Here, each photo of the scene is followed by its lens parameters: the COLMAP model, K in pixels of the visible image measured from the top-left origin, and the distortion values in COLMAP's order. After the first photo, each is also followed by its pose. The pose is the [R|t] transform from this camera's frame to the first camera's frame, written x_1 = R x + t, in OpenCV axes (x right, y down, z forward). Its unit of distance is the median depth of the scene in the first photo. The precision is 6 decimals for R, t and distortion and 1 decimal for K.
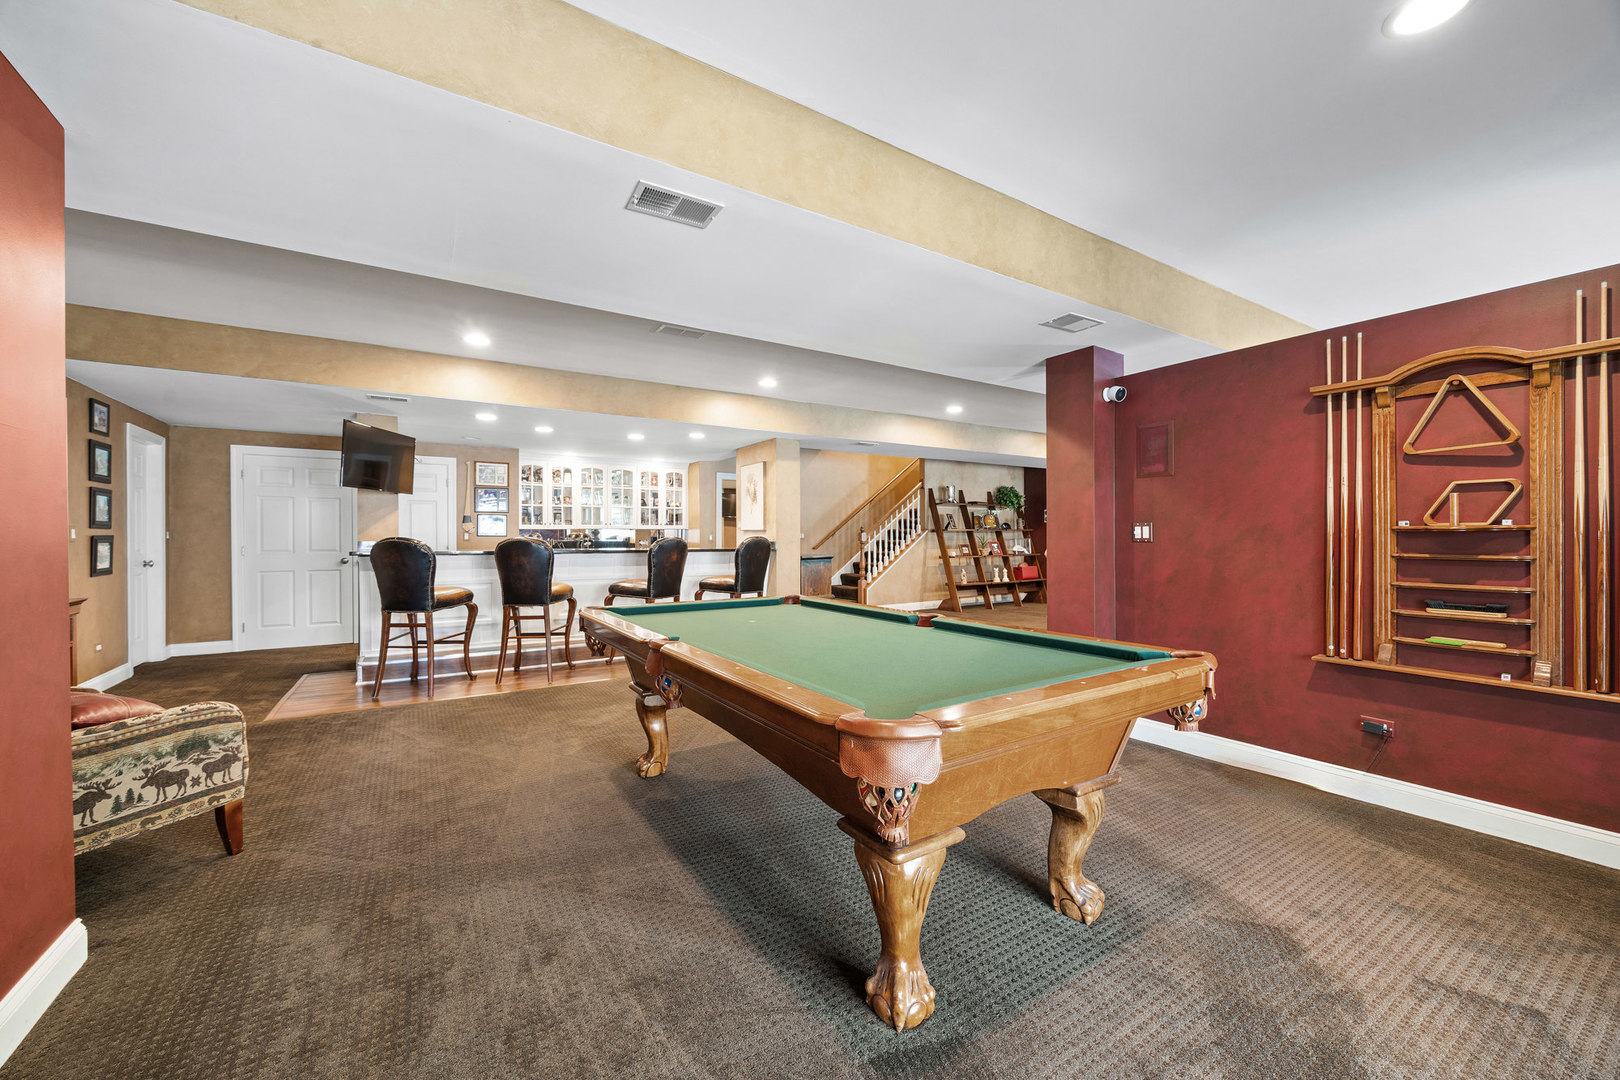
lens RADIAL K [[634.7, 0, 810.0], [0, 634.7, 540.0], [0, 0, 1]] dist [0.000076, -0.000004]
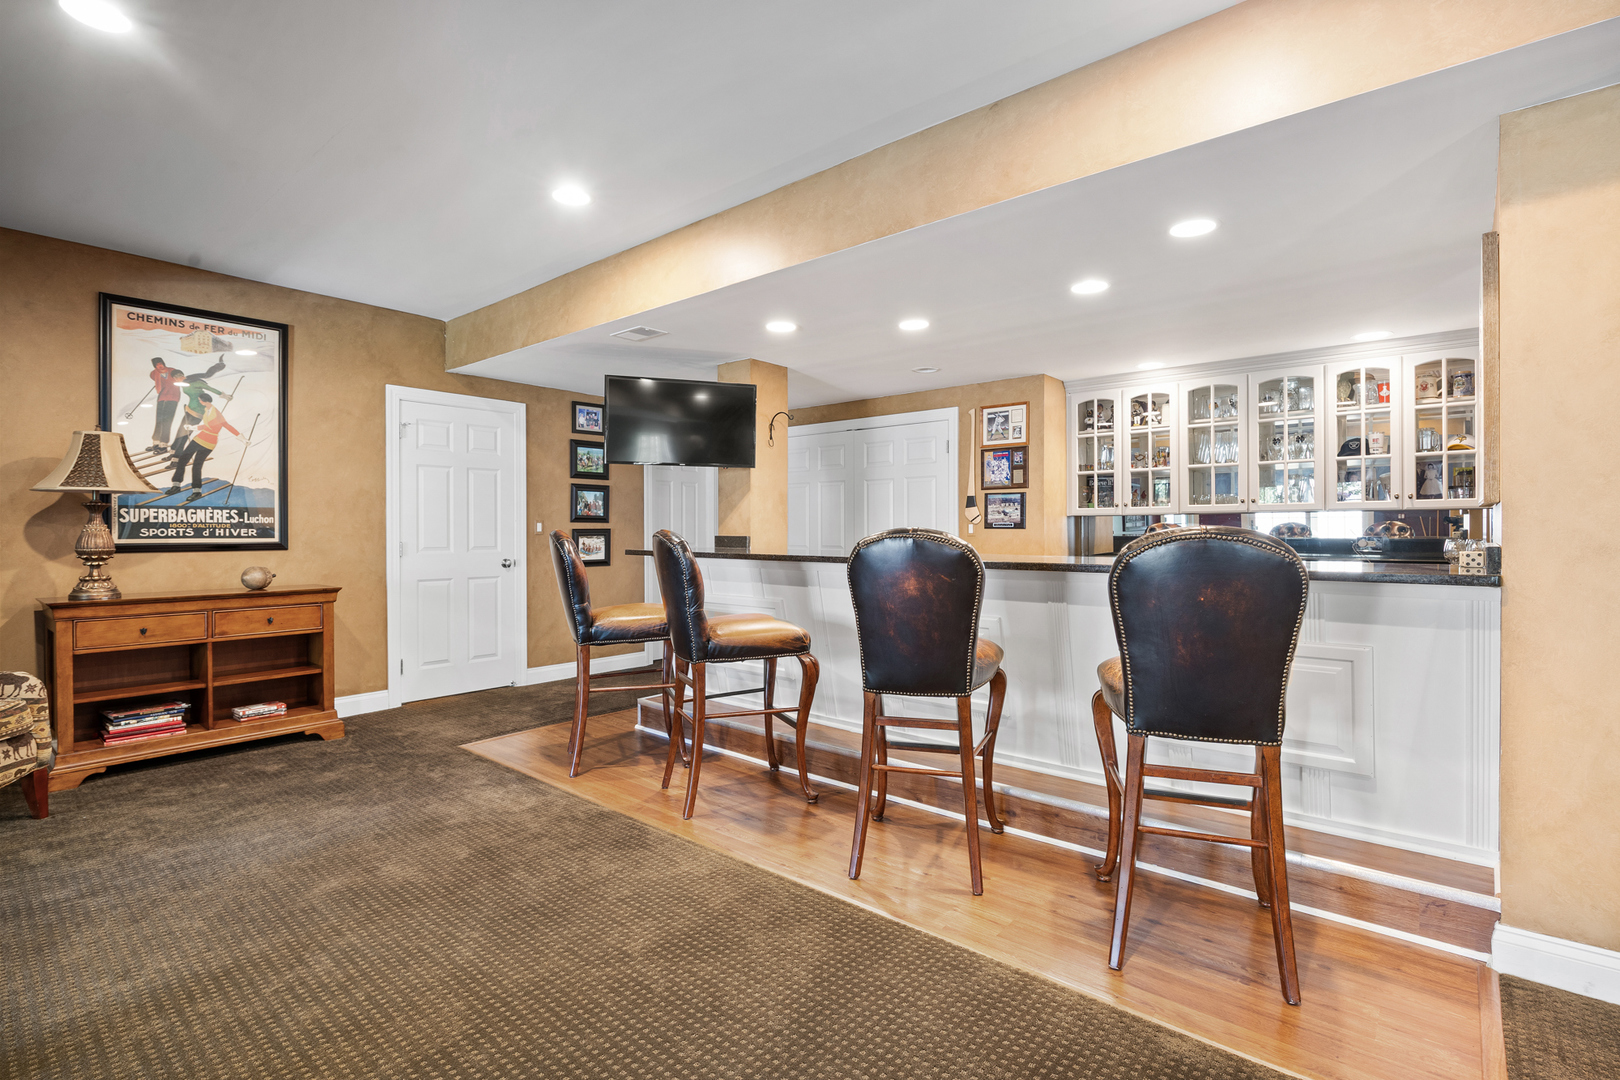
lens RADIAL K [[755.5, 0, 810.0], [0, 755.5, 540.0], [0, 0, 1]] dist [-0.000360, -0.000059]
pose [[0.305985, 0.021757, -0.951788, 0.122224], [-0.000129, 0.999740, 0.022811, -0.011913], [0.952036, -0.006857, 0.305908, 0.619403]]
